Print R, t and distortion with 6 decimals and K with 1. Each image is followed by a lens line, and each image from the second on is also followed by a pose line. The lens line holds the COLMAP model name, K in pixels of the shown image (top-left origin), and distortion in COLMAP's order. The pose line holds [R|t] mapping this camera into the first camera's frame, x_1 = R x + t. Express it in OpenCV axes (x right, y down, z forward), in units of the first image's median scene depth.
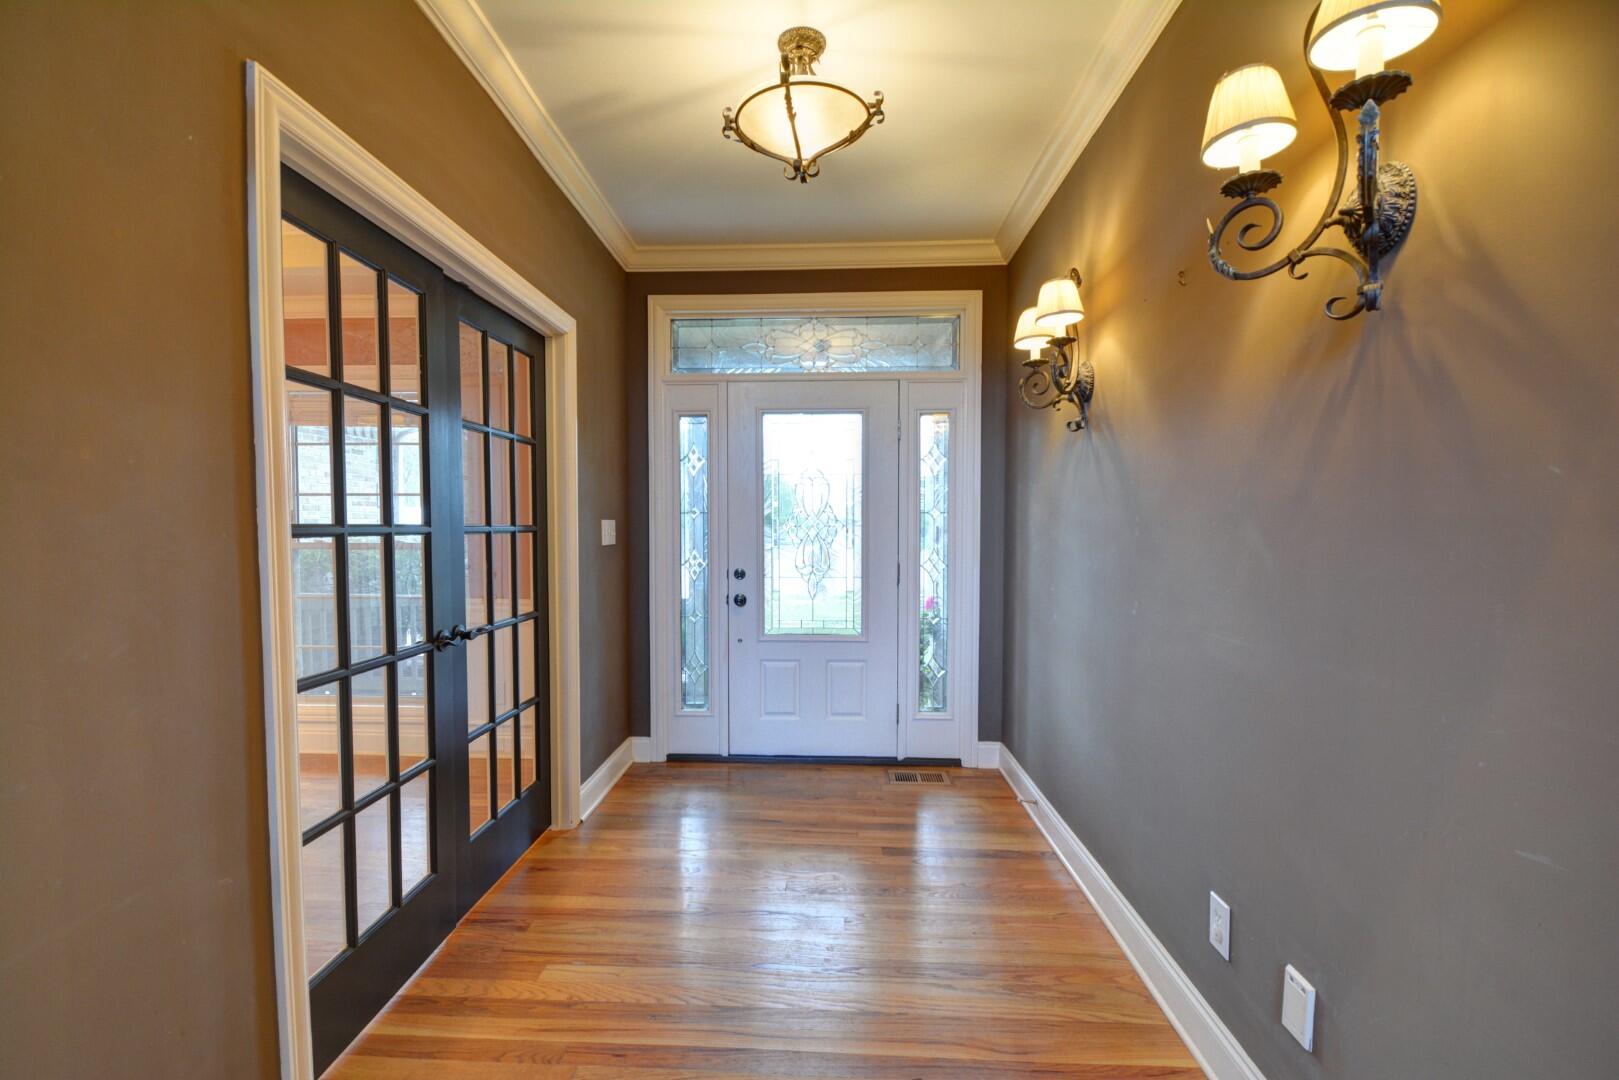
lens RADIAL K [[726.5, 0, 803.5], [0, 726.5, 542.2], [0, 0, 1]] dist [0.000228, -0.000034]
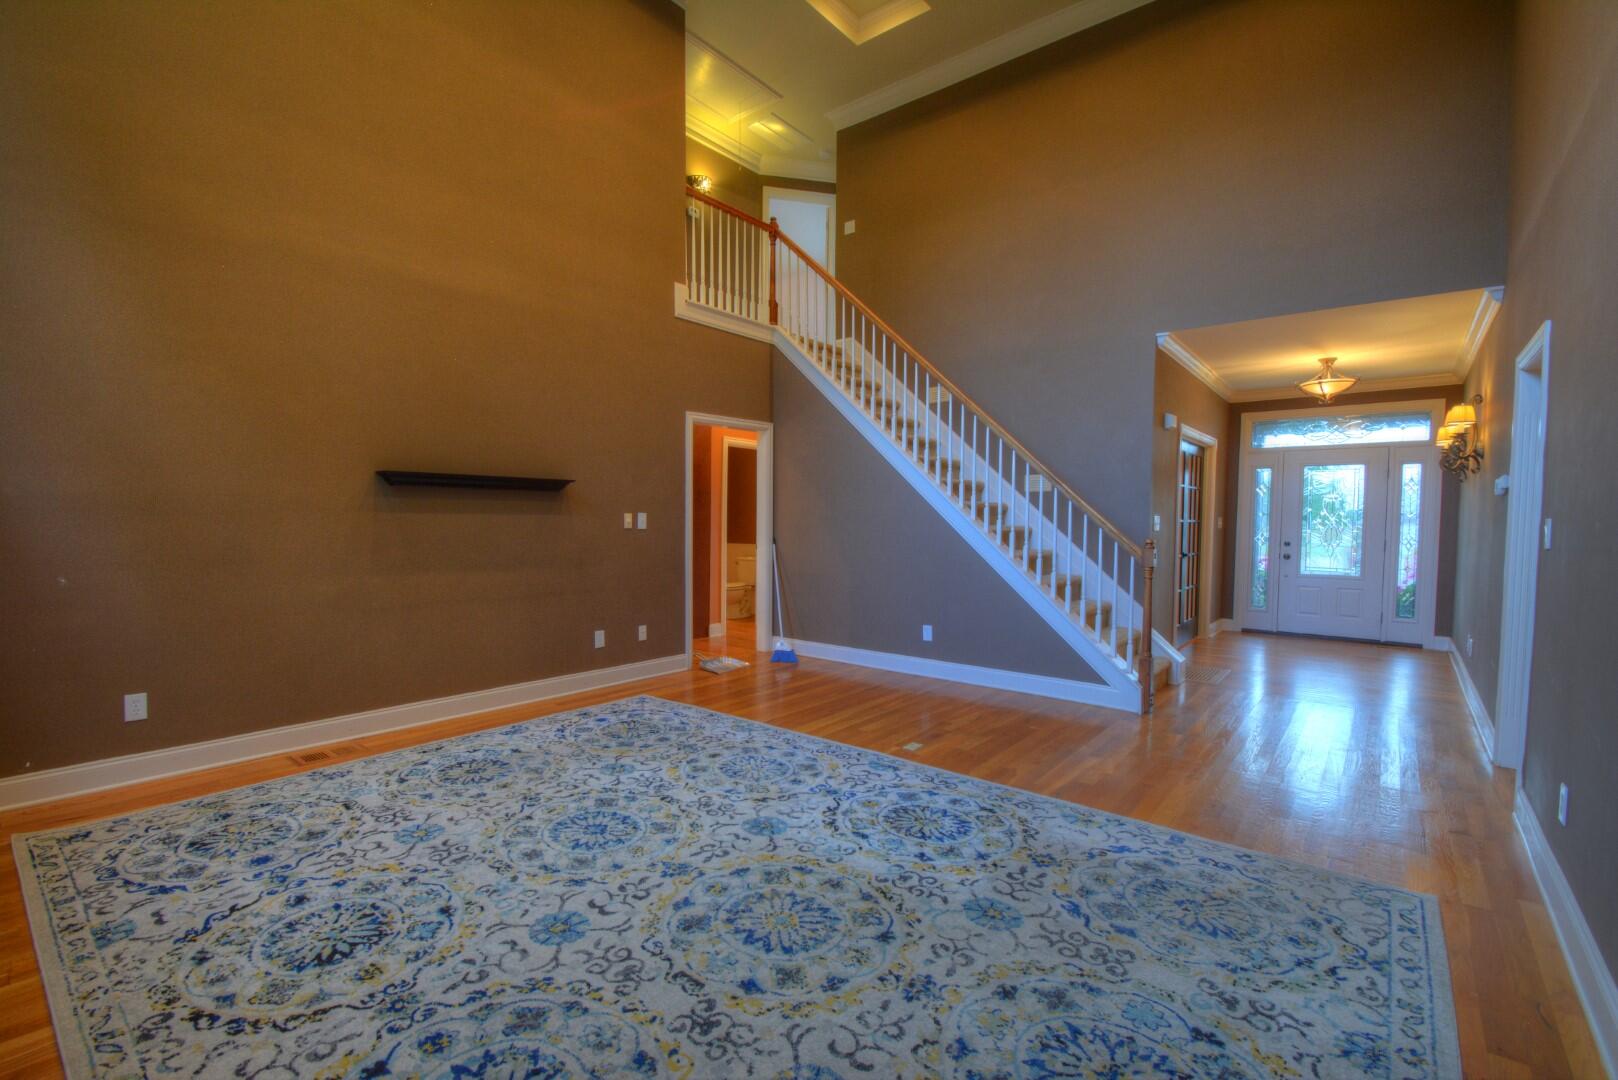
lens RADIAL K [[726.0, 0, 806.0], [0, 726.0, 545.0], [0, 0, 1]] dist [0.000228, -0.000034]
pose [[0.792916, 0.033849, -0.608390, 0.085411], [-0.018300, 0.999328, 0.031749, 0.007150], [0.609056, -0.014041, 0.793003, -1.508356]]
